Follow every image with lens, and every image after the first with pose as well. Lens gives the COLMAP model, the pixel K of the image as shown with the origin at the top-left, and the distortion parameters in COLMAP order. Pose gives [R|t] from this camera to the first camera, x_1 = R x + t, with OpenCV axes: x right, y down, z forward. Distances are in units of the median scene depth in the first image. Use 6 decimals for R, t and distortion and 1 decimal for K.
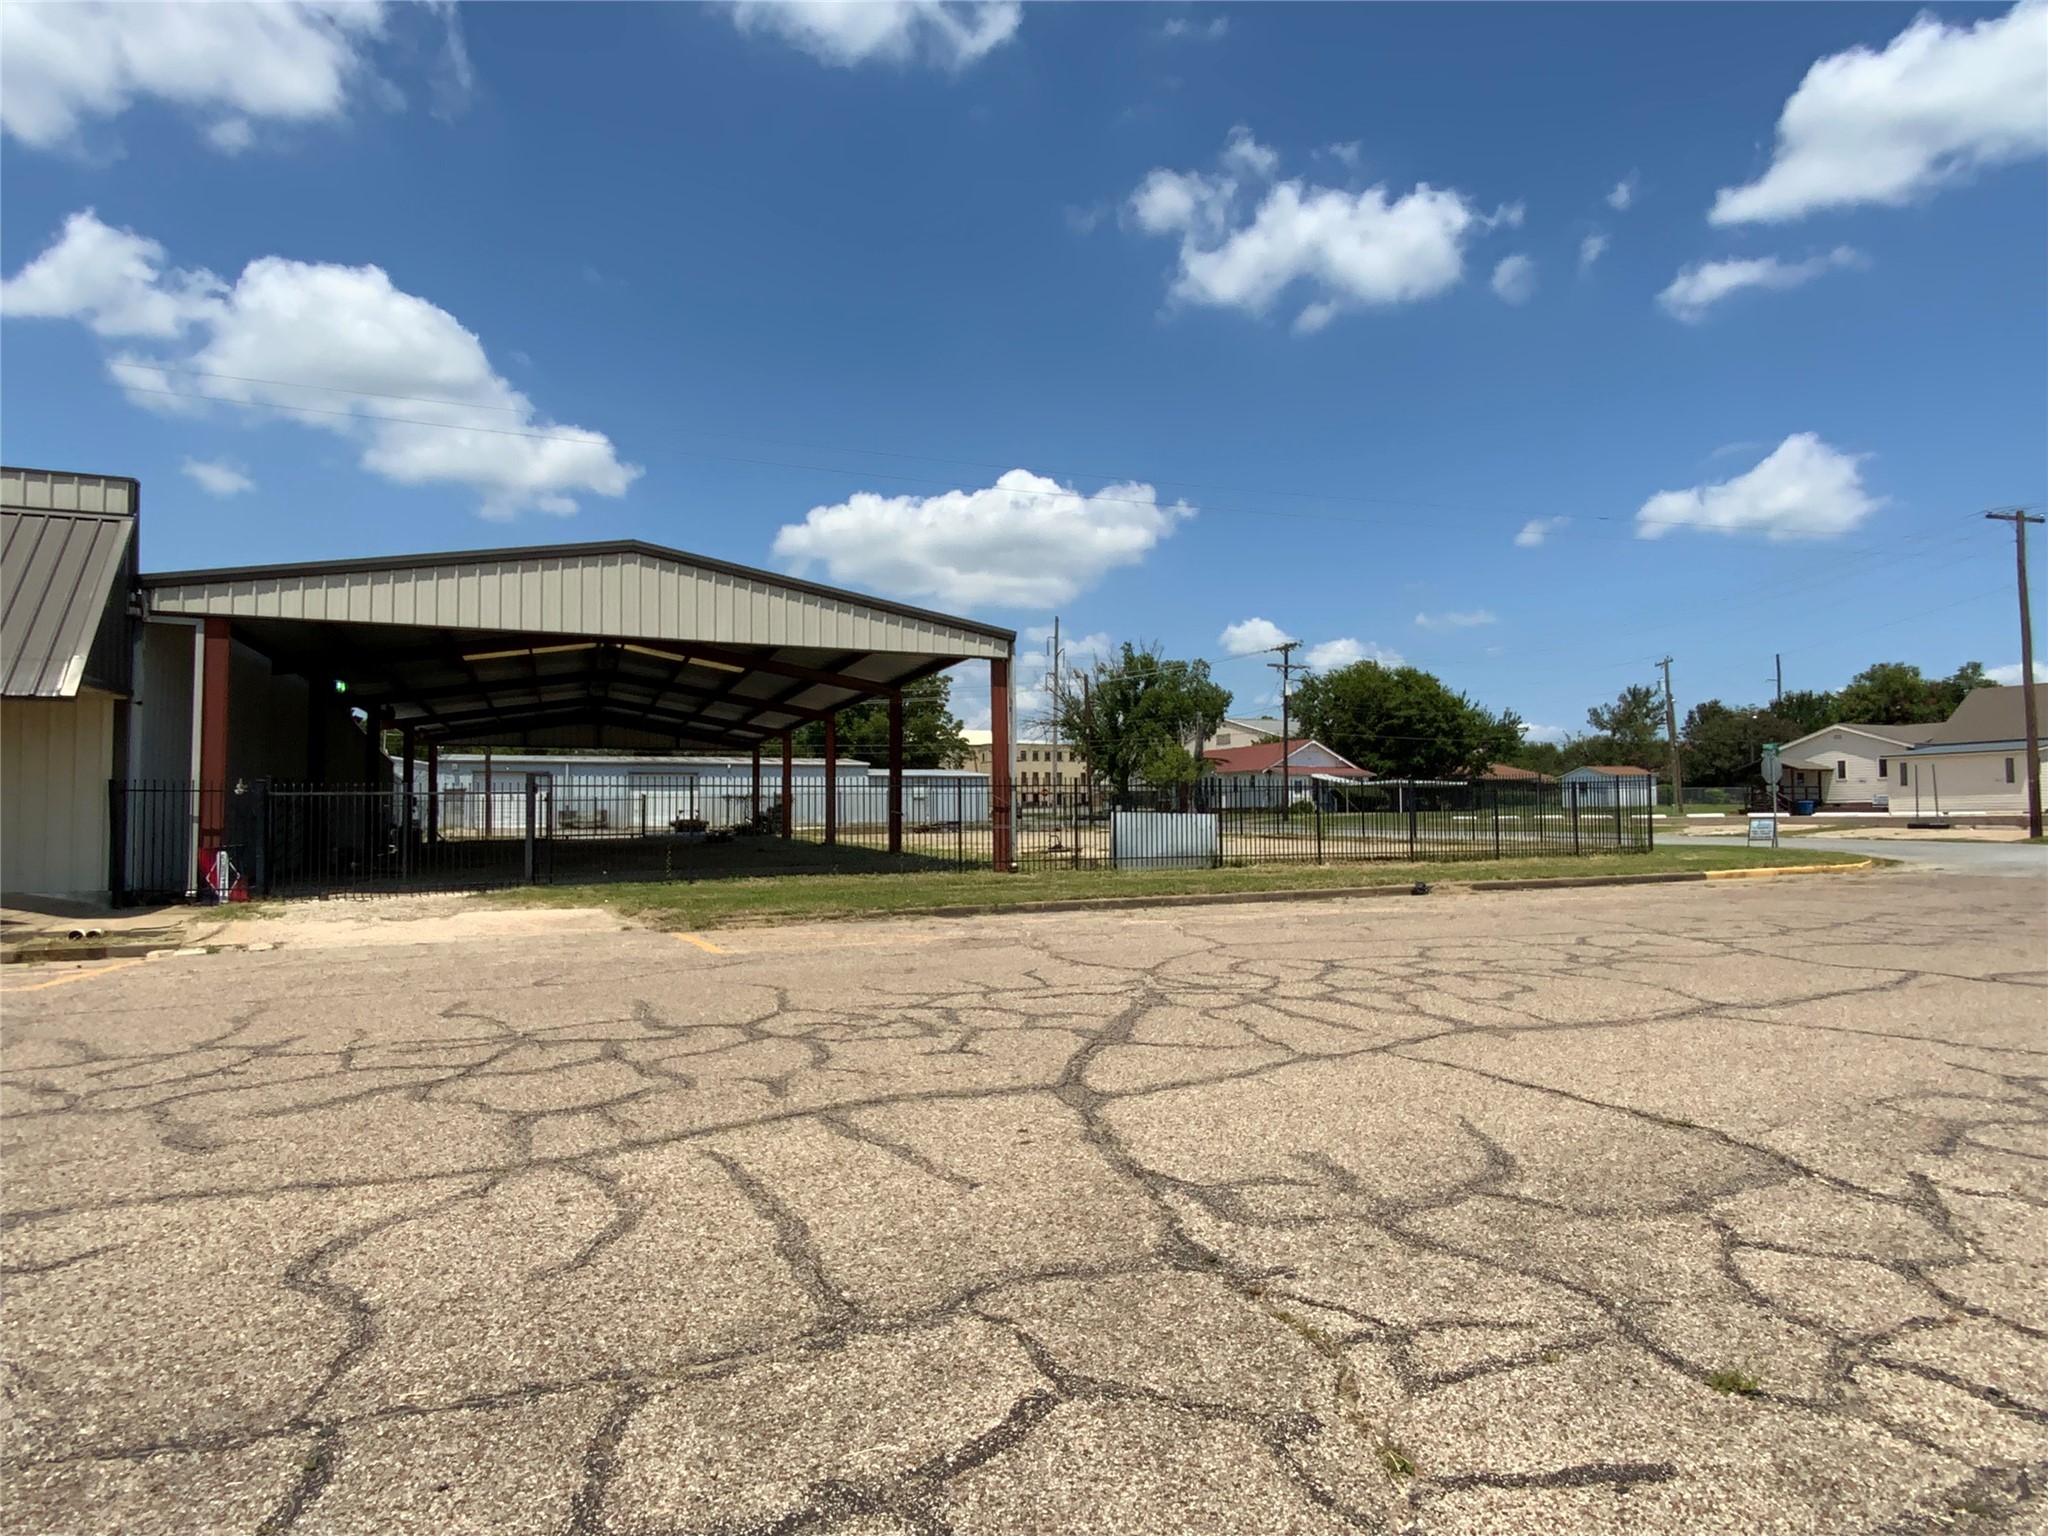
lens RADIAL K [[1140.9, 0, 1030.1], [0, 1140.9, 771.3], [0, 0, 1]] dist [0.002057, -0.004355]
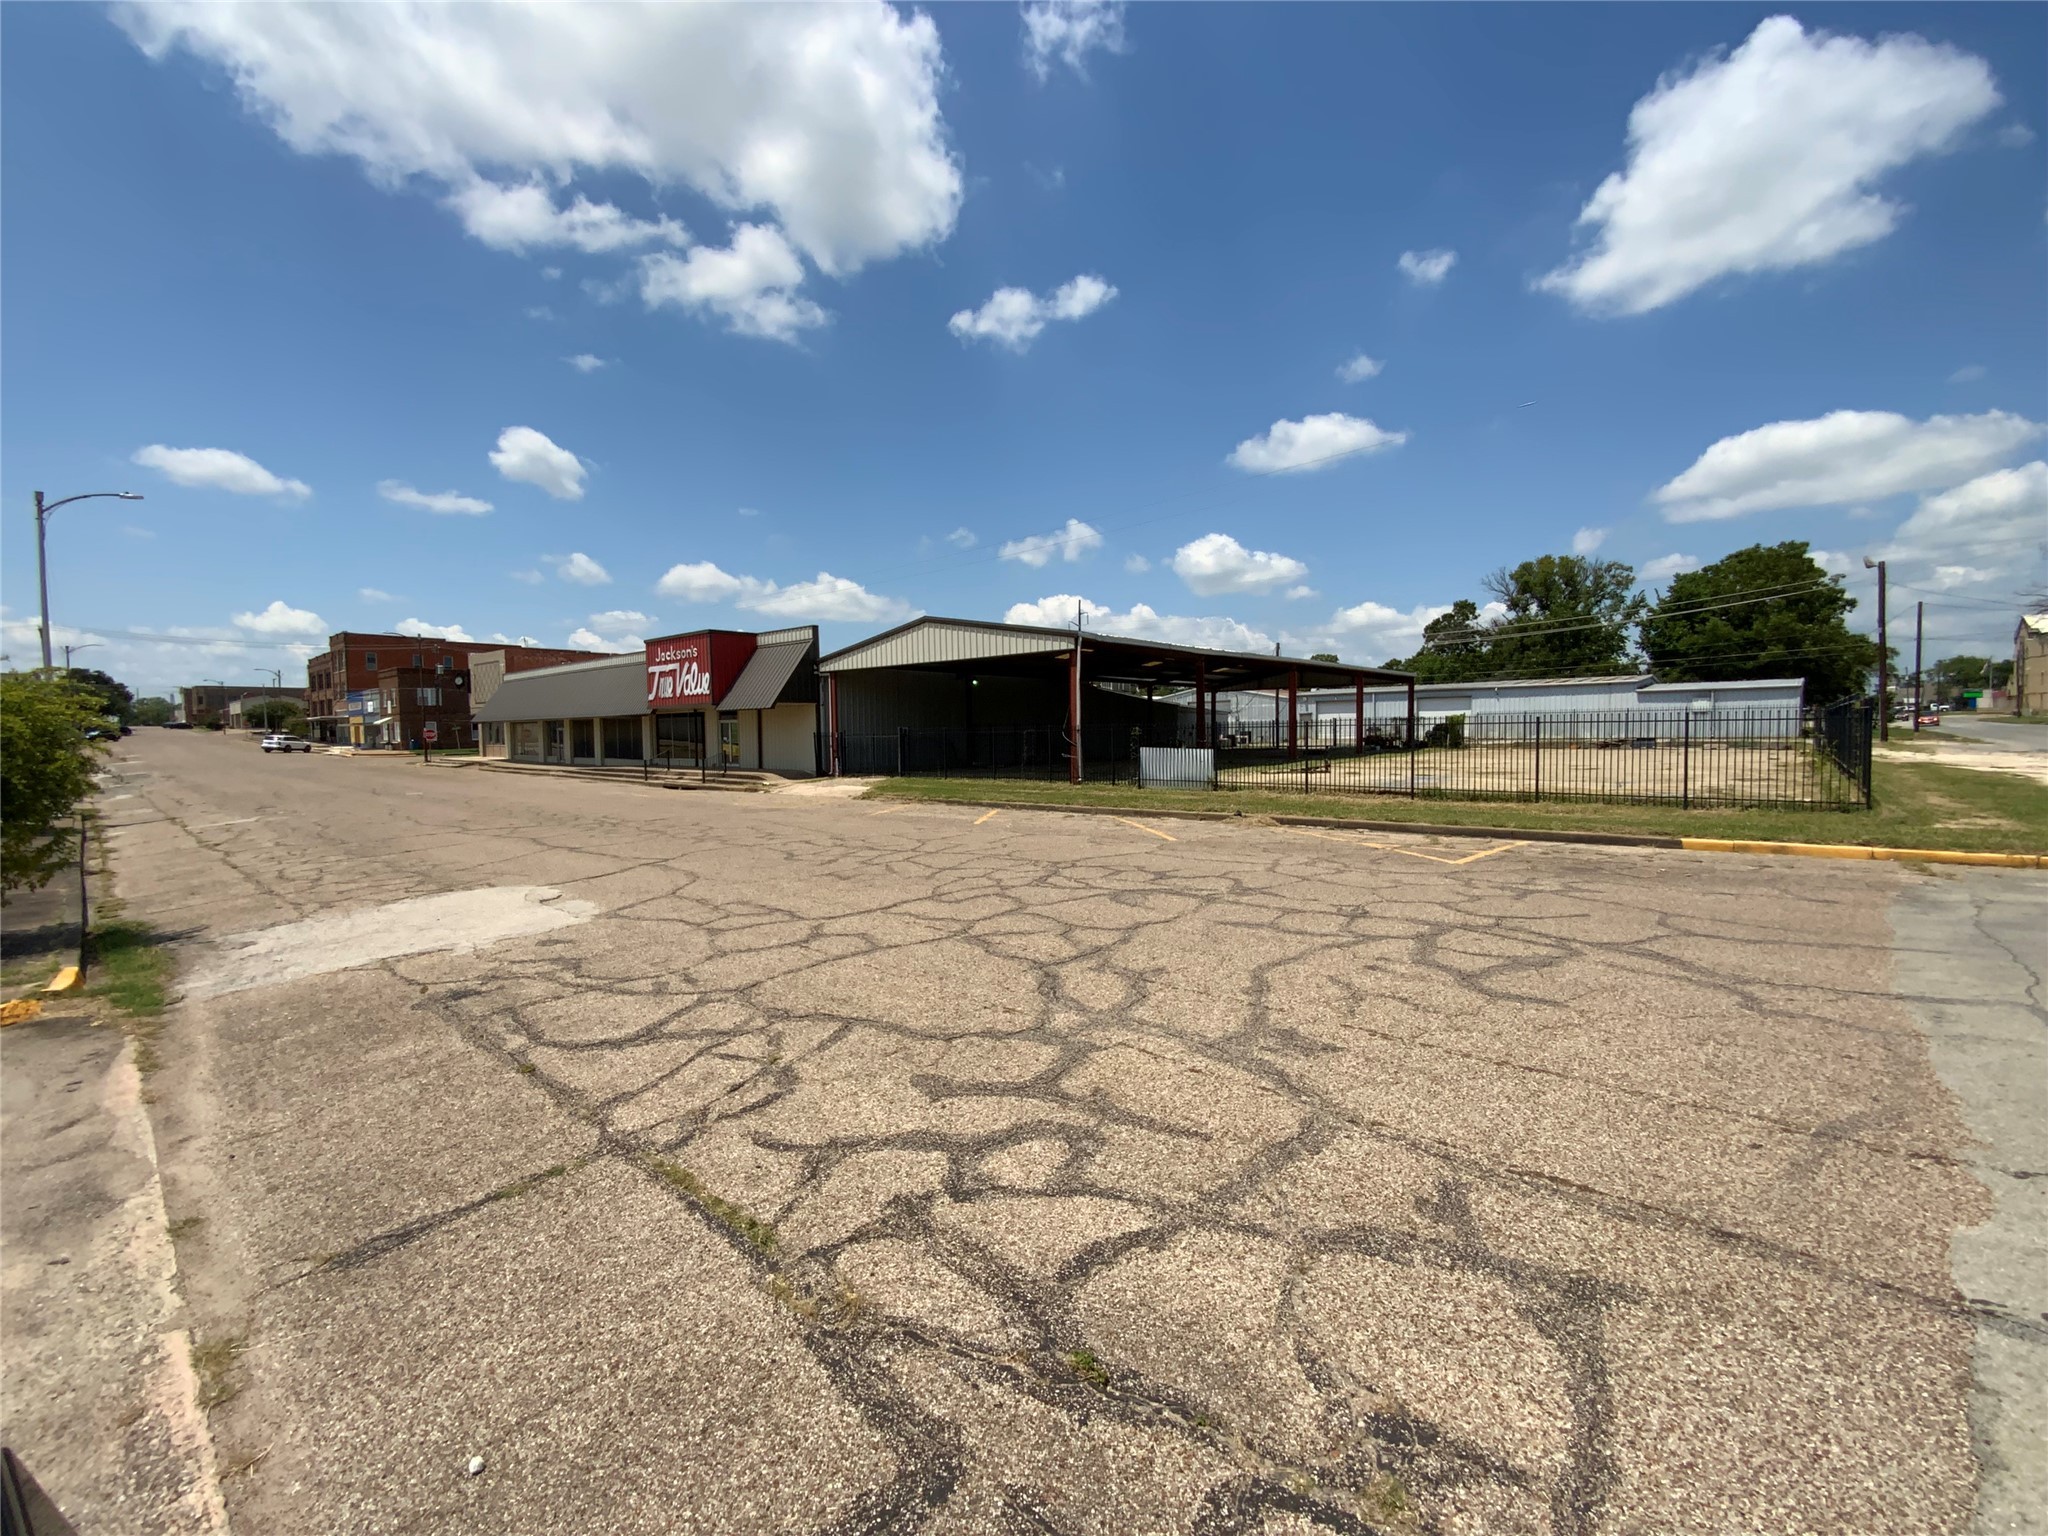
lens RADIAL K [[831.3, 0, 1053.1], [0, 831.3, 712.8], [0, 0, 1]] dist [0.013244, -0.008918]
pose [[0.456782, -0.015891, -0.889437, 2.742704], [0.043637, 0.999037, 0.004561, -0.047375], [0.888508, -0.040895, 0.457036, 1.185918]]
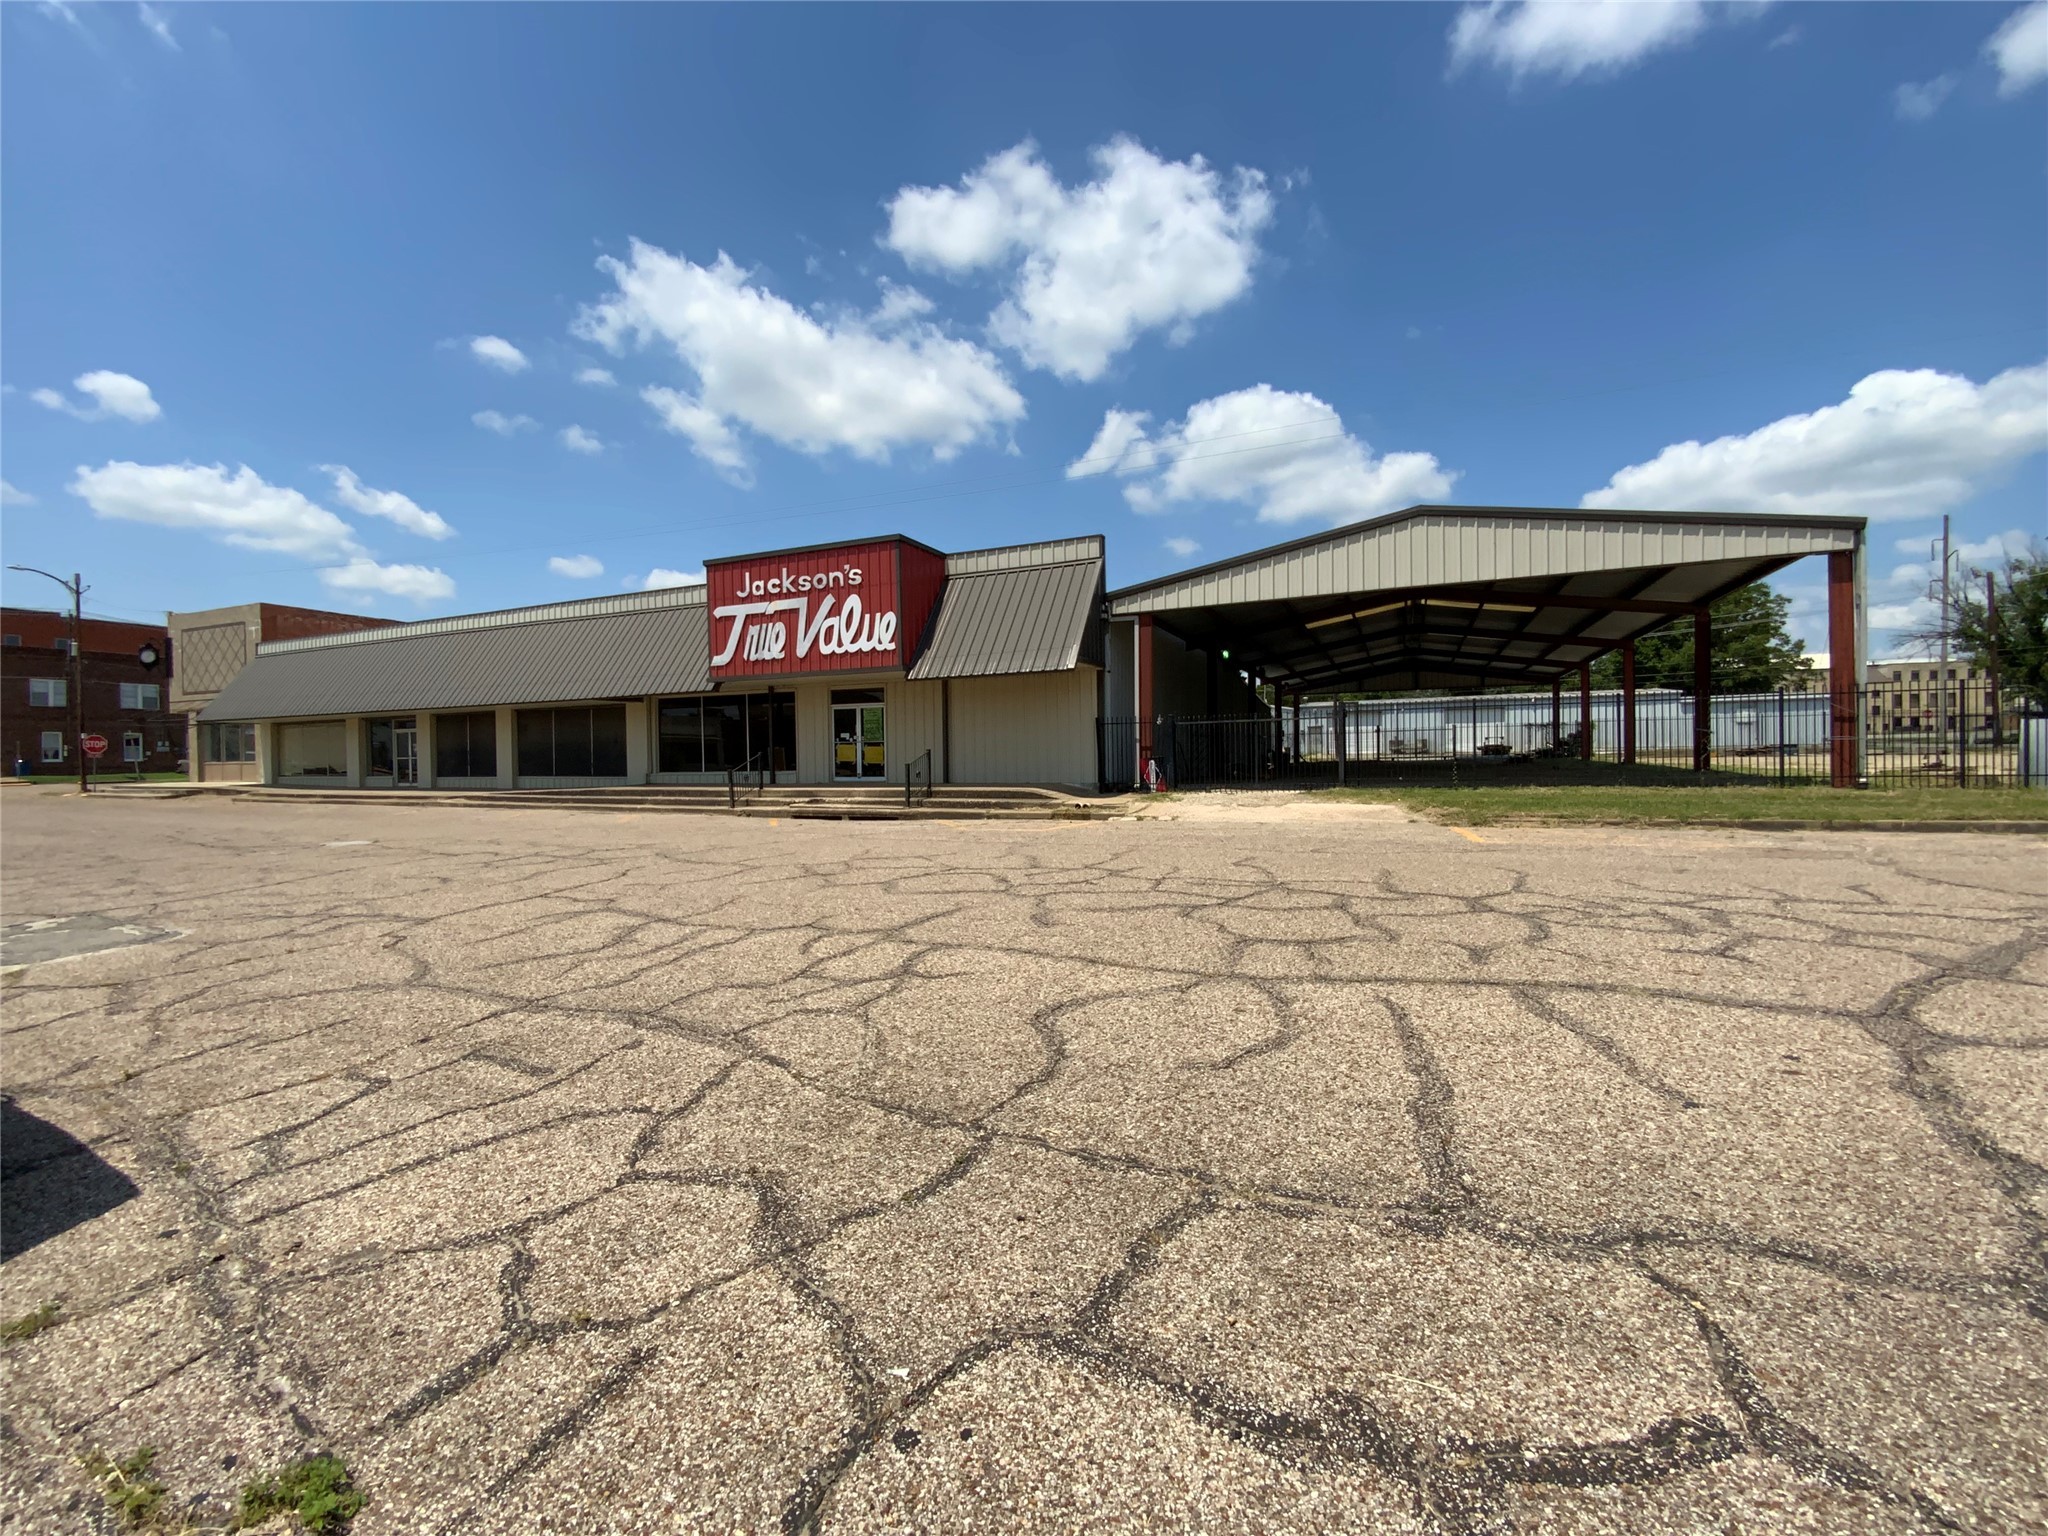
lens RADIAL K [[831.3, 0, 1029.8], [0, 831.3, 748.1], [0, 0, 1]] dist [0.013244, -0.008918]
pose [[0.687382, -0.010068, -0.726226, 0.039695], [0.036937, 0.999095, 0.021111, 0.048755], [0.725356, -0.041336, 0.687131, 0.160629]]
